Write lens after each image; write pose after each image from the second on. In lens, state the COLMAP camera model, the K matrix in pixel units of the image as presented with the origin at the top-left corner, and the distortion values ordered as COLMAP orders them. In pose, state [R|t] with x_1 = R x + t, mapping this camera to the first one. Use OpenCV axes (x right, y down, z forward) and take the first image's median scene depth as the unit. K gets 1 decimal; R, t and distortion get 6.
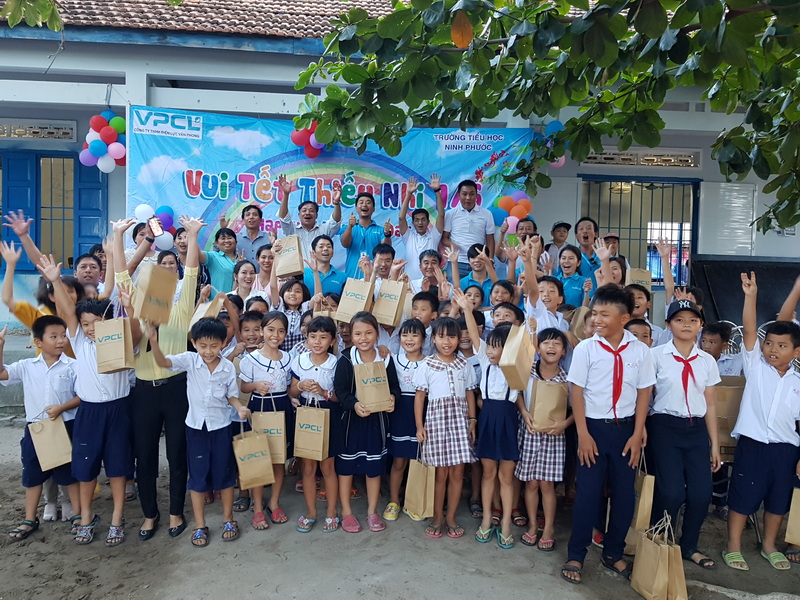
lens RADIAL K [[745.5, 0, 400.0], [0, 745.5, 300.0], [0, 0, 1]] dist [0.007938, -0.003563]
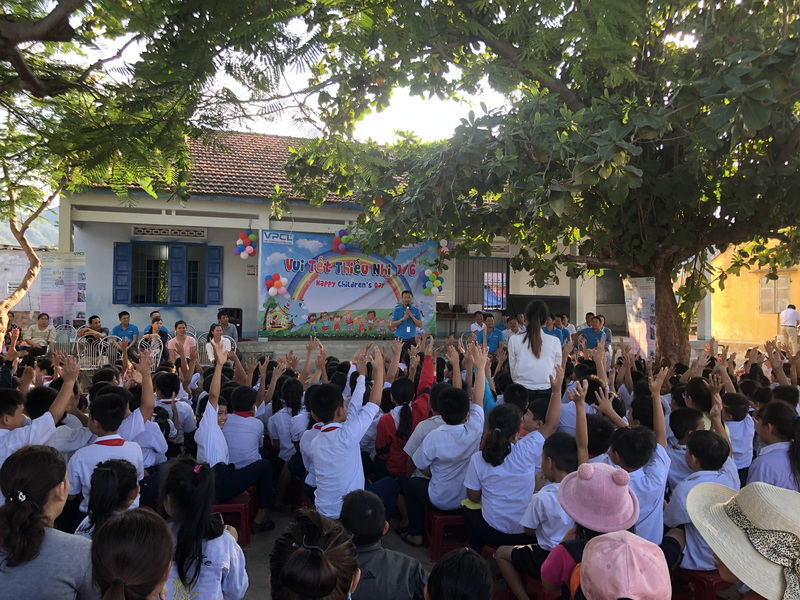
lens RADIAL K [[648.9, 0, 400.0], [0, 648.9, 300.0], [0, 0, 1]] dist [0.001690, 0.000084]
pose [[0.980887, -0.004667, 0.194524, -0.323653], [0.009526, 0.999665, -0.024050, -0.002834], [-0.194347, 0.025444, 0.980603, -0.917863]]
